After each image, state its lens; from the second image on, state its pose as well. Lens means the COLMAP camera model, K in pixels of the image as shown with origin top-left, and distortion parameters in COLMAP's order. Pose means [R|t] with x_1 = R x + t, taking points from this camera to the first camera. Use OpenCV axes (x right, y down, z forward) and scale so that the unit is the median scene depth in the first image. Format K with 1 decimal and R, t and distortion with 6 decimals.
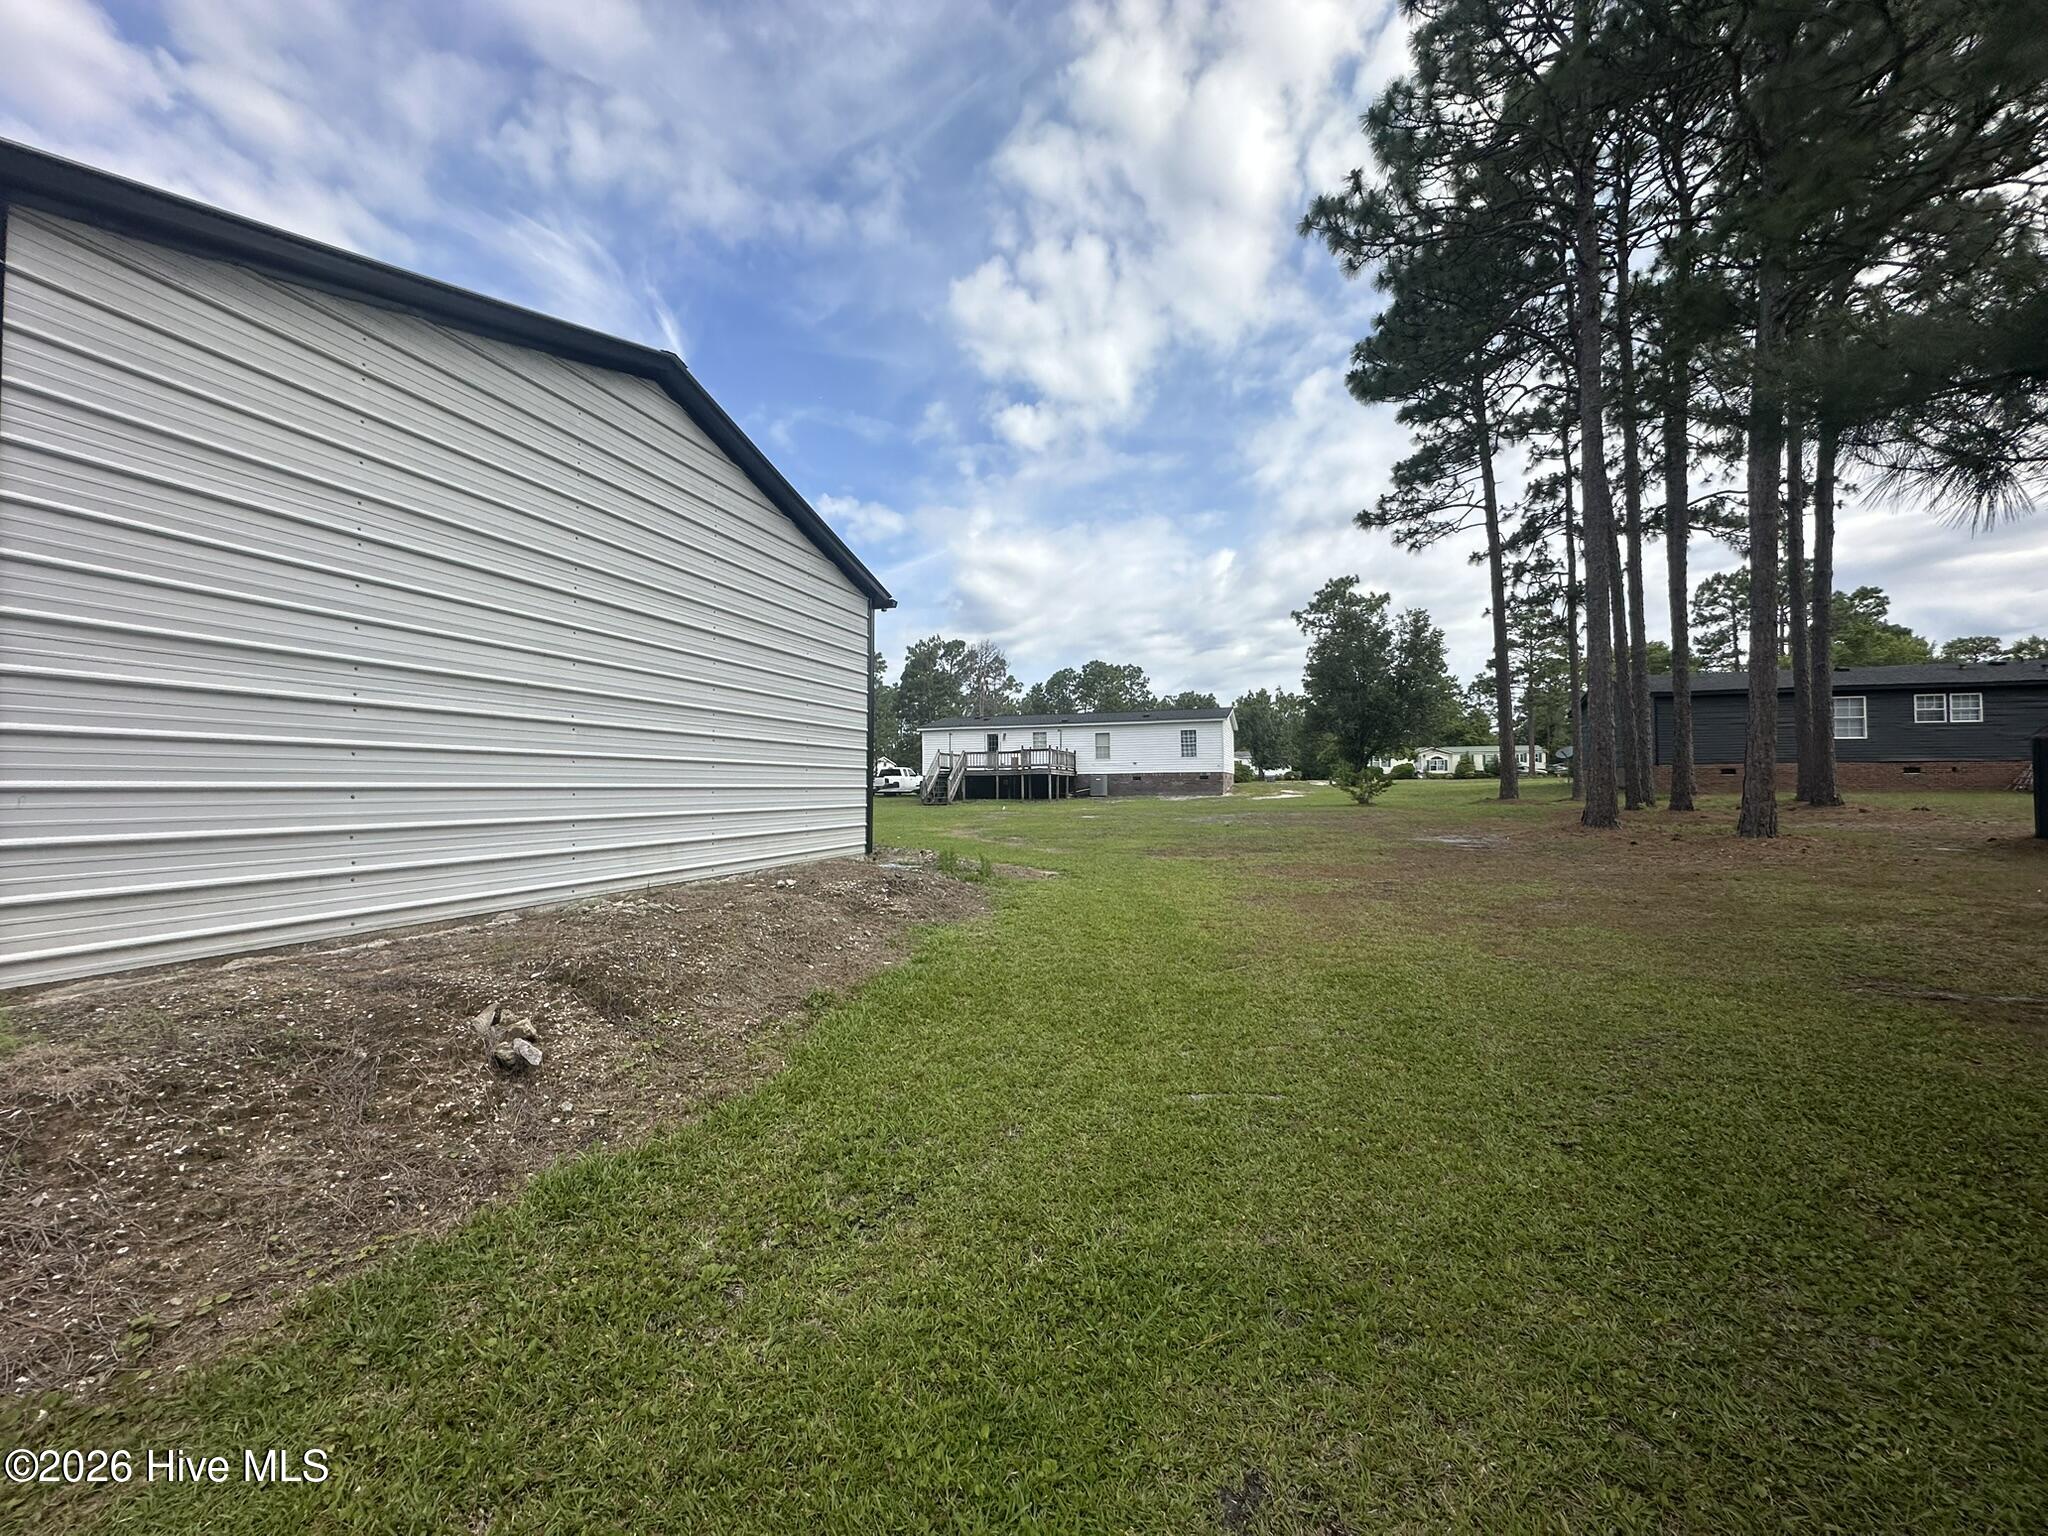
lens RADIAL K [[818.3, 0, 1020.3], [0, 818.3, 766.2], [0, 0, 1]] dist [-0.004758, 0.000438]
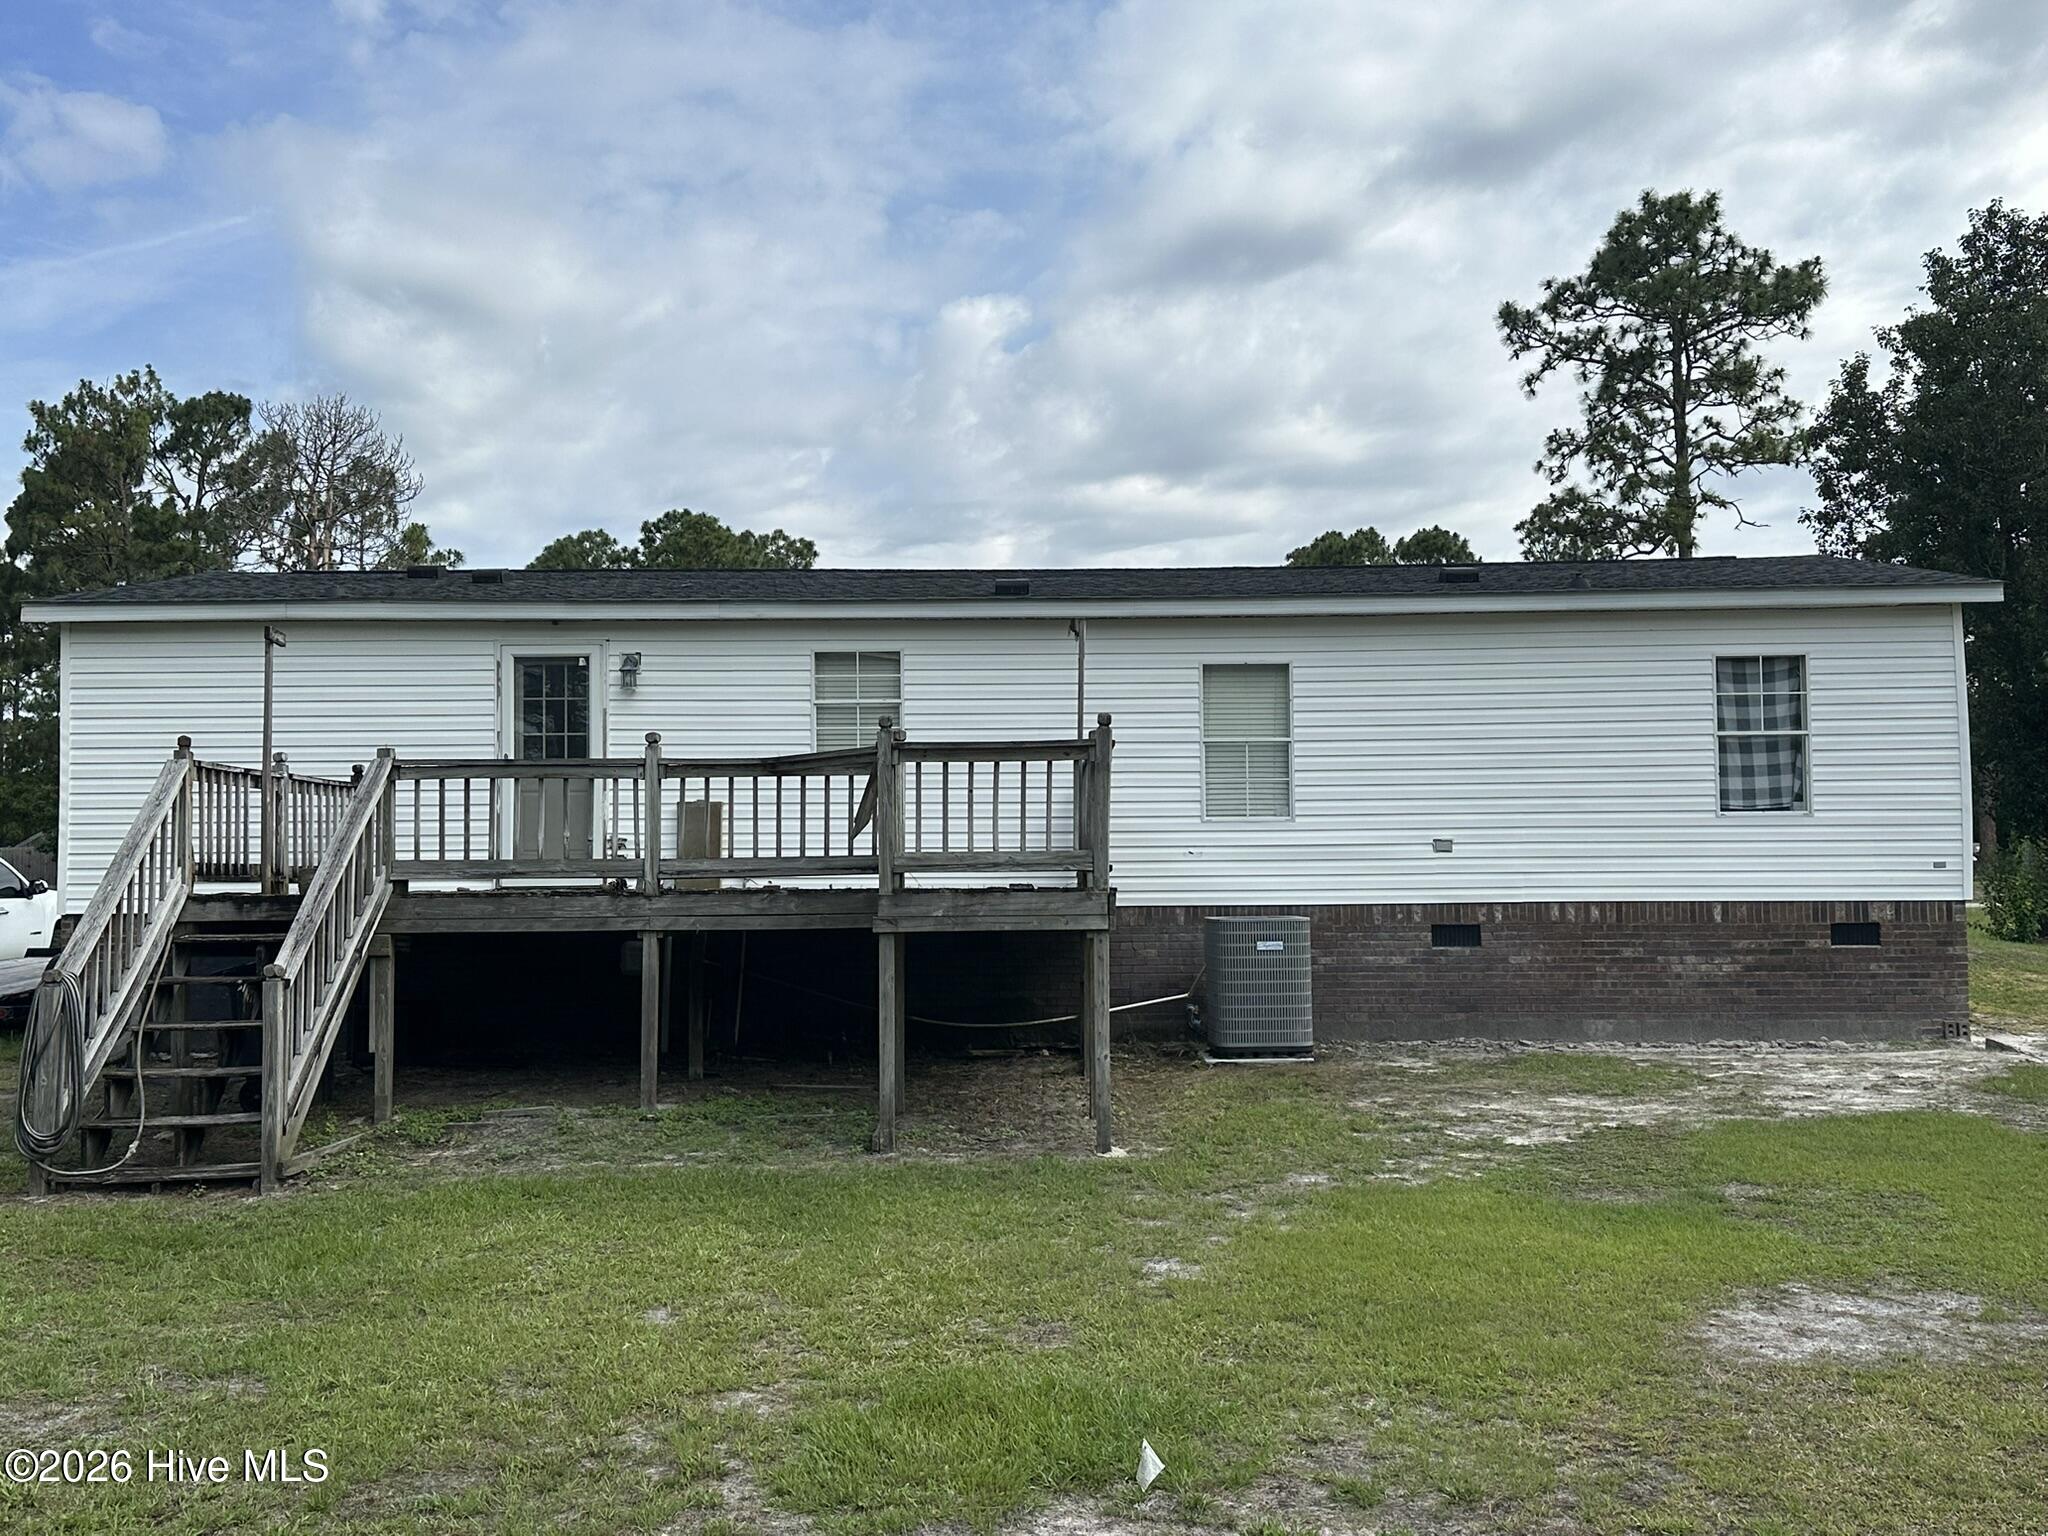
lens RADIAL K [[1993.9, 0, 1018.8], [0, 1993.9, 759.2], [0, 0, 1]] dist [0.236428, -0.631746]
pose [[0.952359, 0.018431, 0.304422, -0.537334], [-0.007712, 0.999308, -0.036377, -0.039474], [-0.304882, 0.032296, 0.951842, 4.818206]]
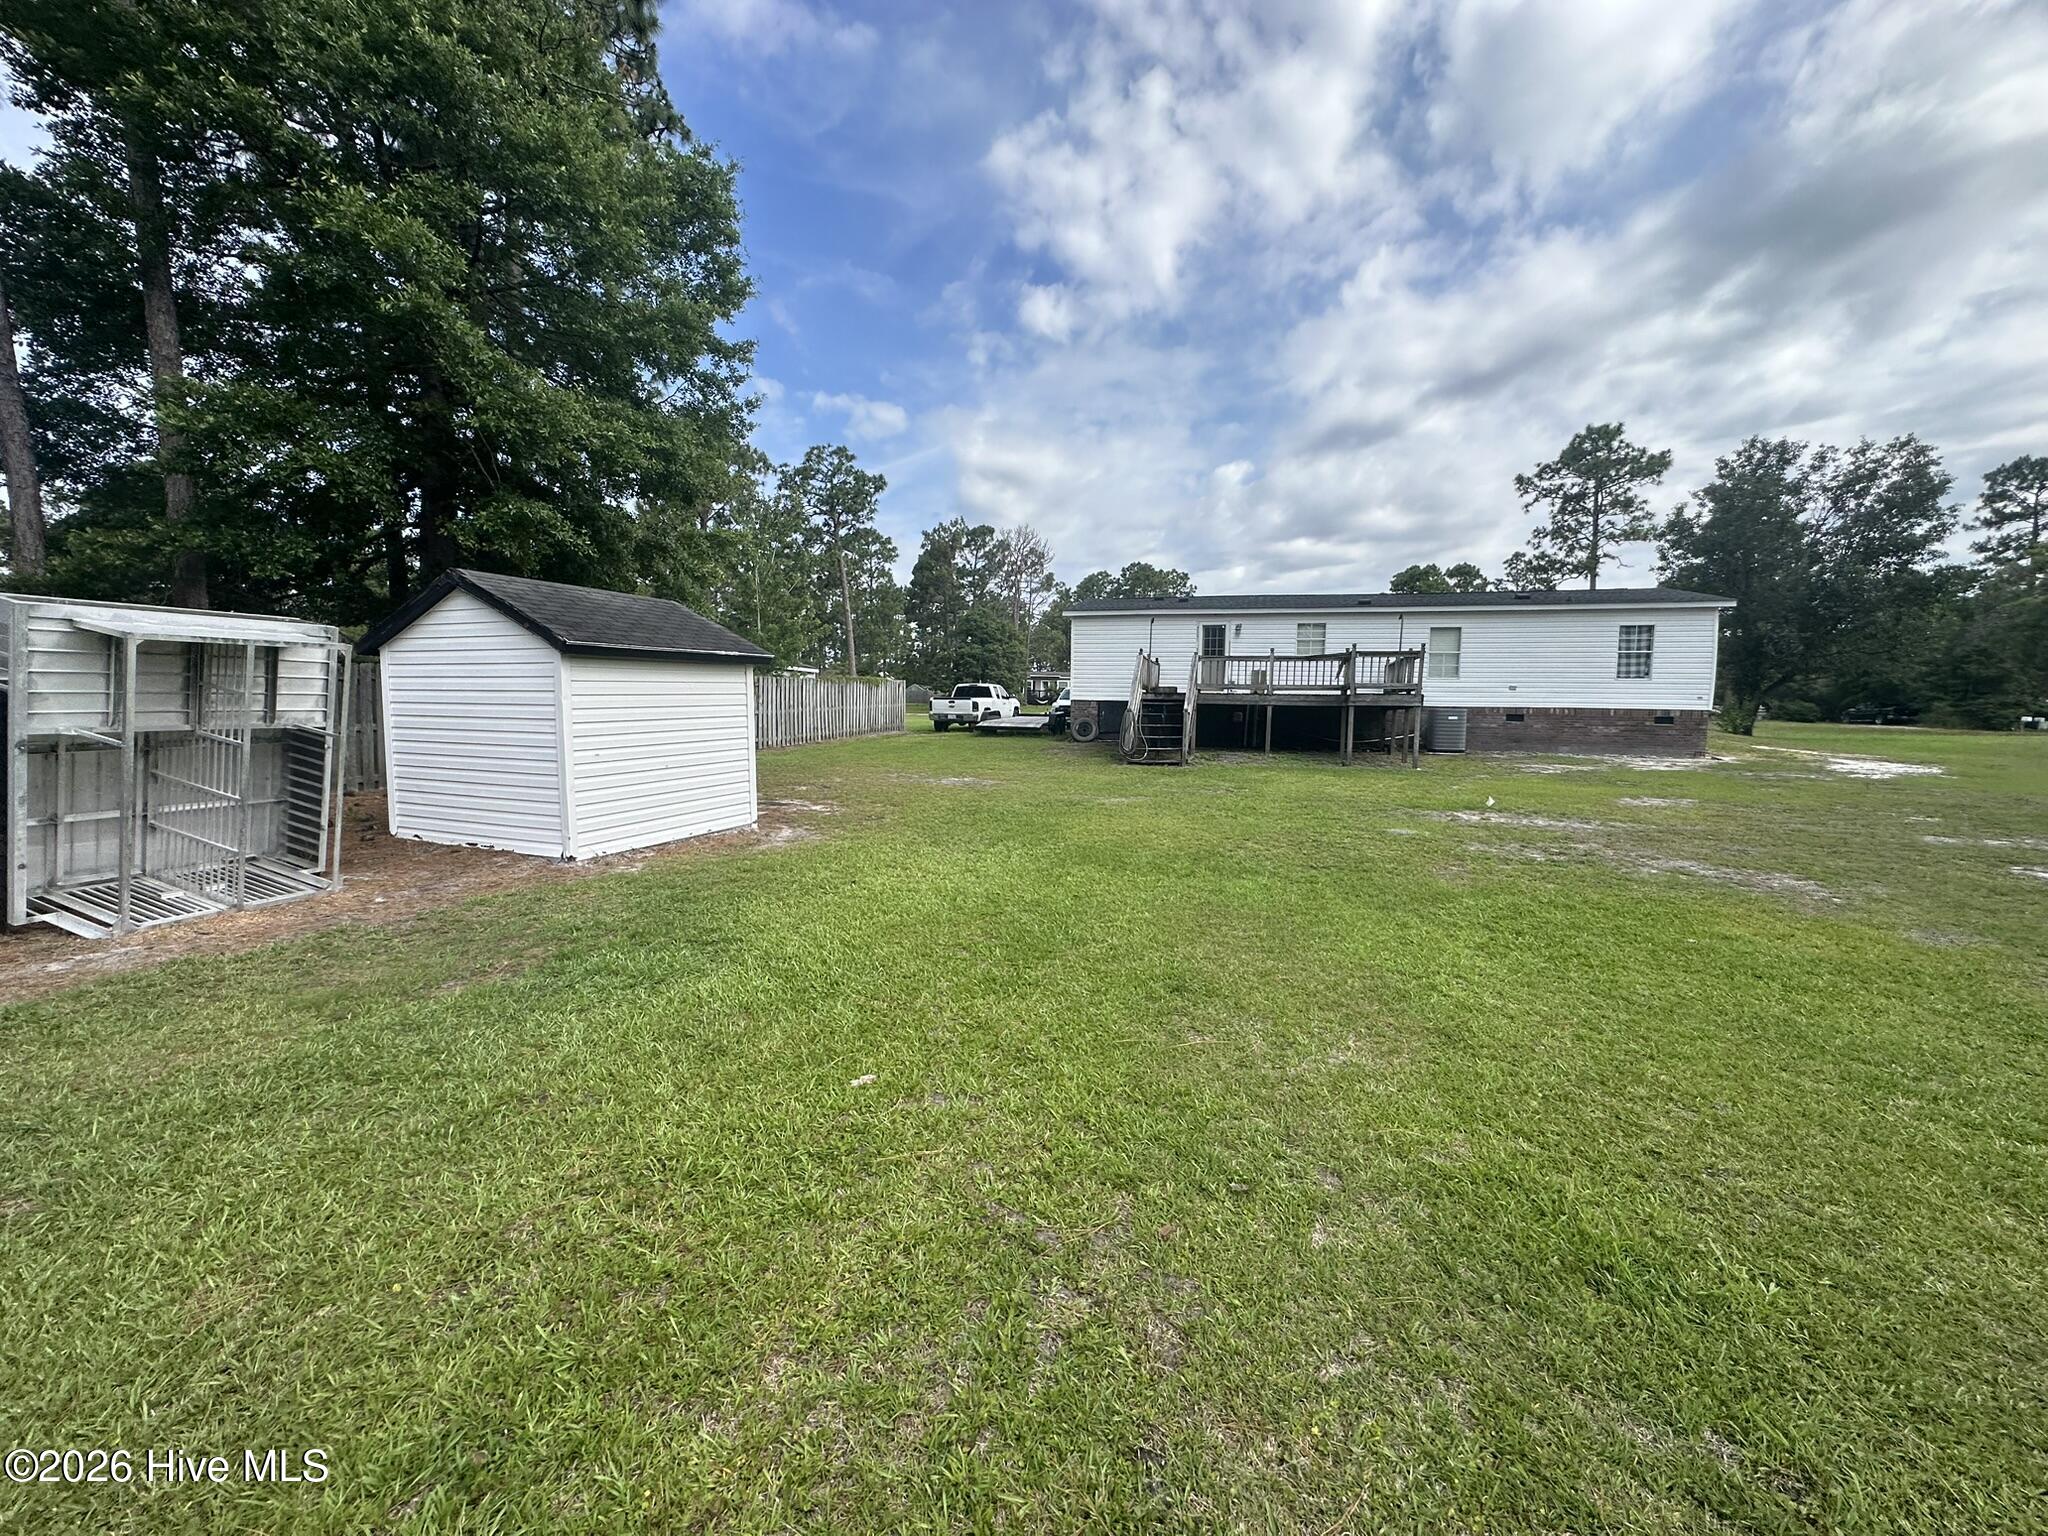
lens RADIAL K [[818.3, 0, 1020.3], [0, 818.3, 766.2], [0, 0, 1]] dist [-0.004758, 0.000438]
pose [[0.998836, 0.024227, 0.041704, -1.422488], [-0.028078, 0.995141, 0.094368, 0.045244], [-0.039215, -0.095430, 0.994663, 3.837028]]
